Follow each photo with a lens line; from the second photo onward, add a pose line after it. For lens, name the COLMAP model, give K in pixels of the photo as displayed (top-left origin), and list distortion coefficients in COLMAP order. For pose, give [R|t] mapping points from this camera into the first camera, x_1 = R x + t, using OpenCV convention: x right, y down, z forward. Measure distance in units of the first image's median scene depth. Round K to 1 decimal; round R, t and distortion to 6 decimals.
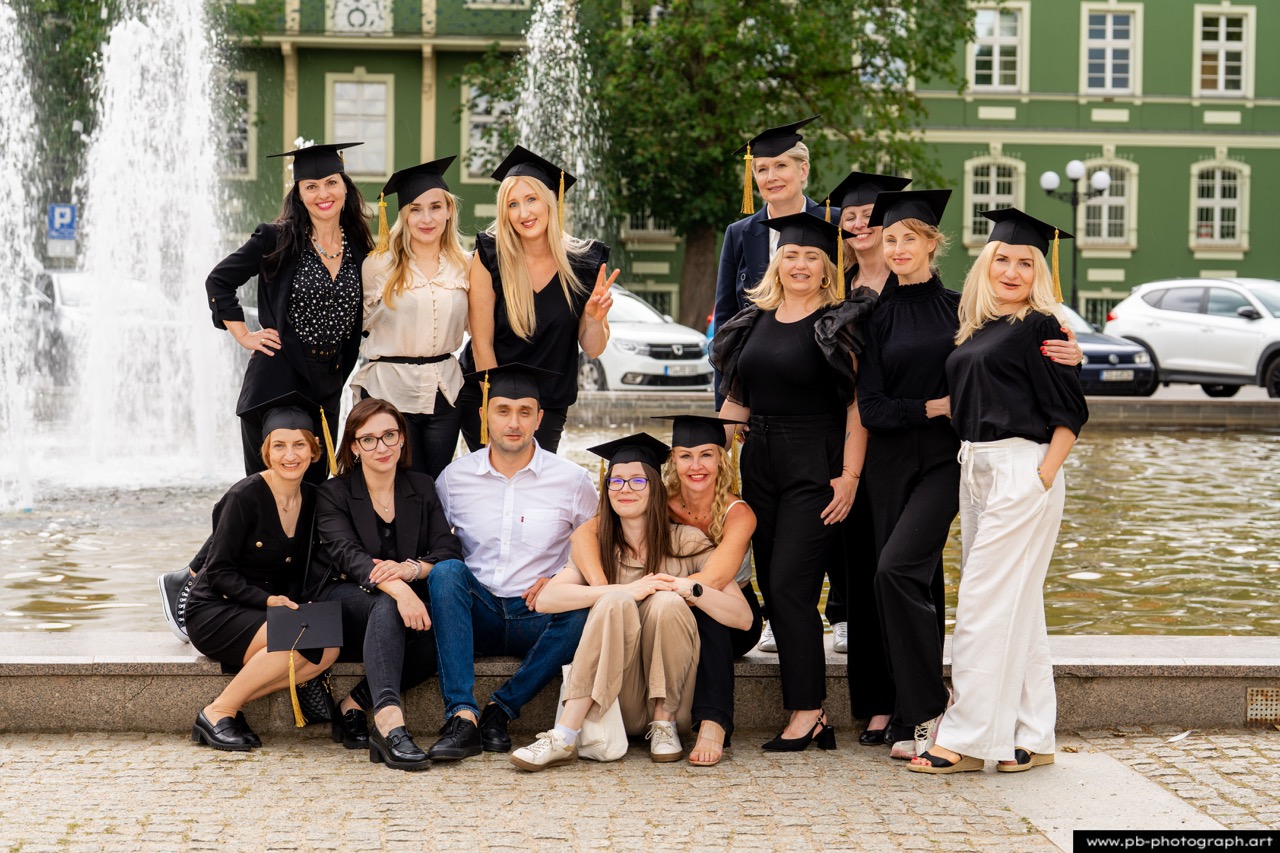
lens RADIAL K [[2529.5, 0, 640.0], [0, 2529.5, 426.5], [0, 0, 1]] dist [0.013962, -0.258475]
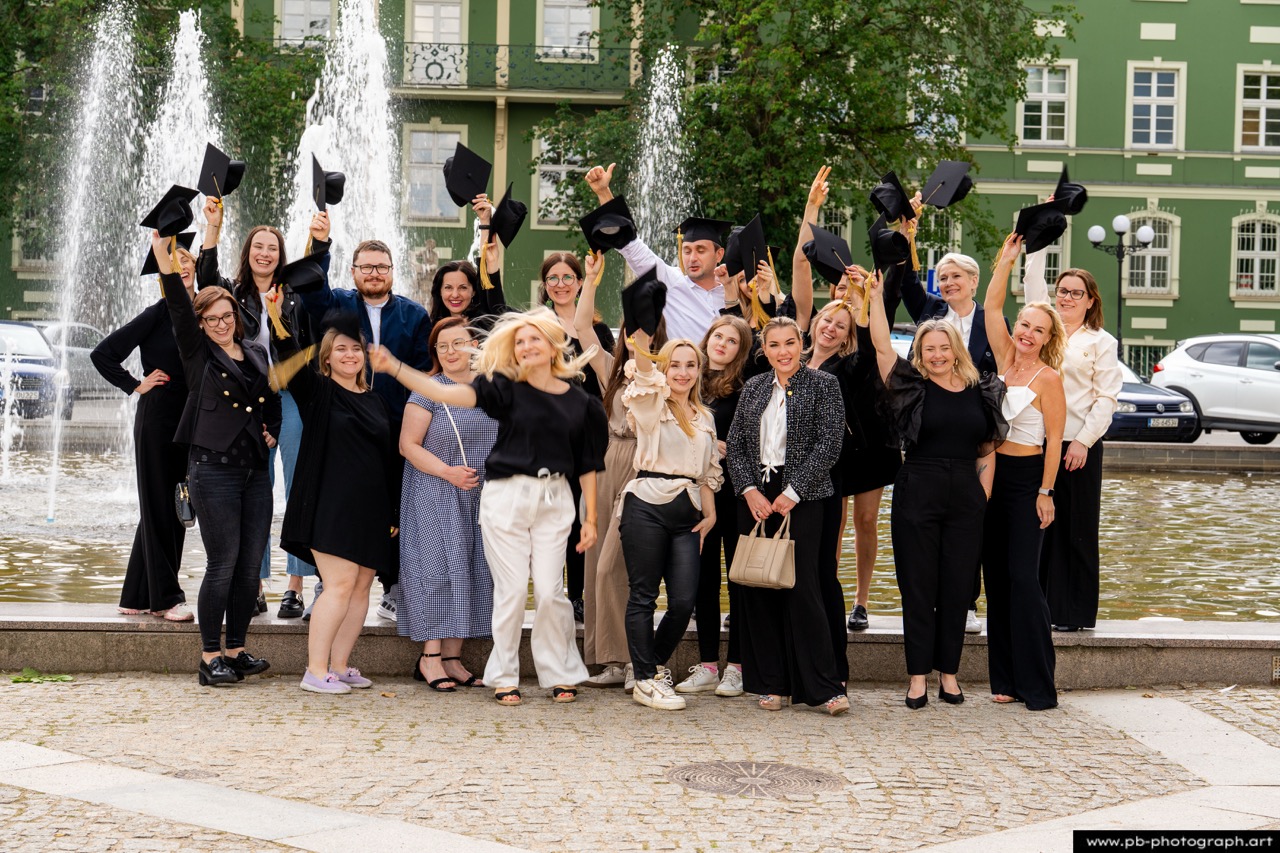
lens RADIAL K [[2560.1, 0, 640.0], [0, 2560.1, 426.5], [0, 0, 1]] dist [-0.006981, 0.033102]
pose [[0.999870, 0.010875, -0.011906, -0.065644], [-0.011048, 0.999833, -0.014542, 0.000111], [0.011746, 0.014672, 0.999823, -0.292647]]
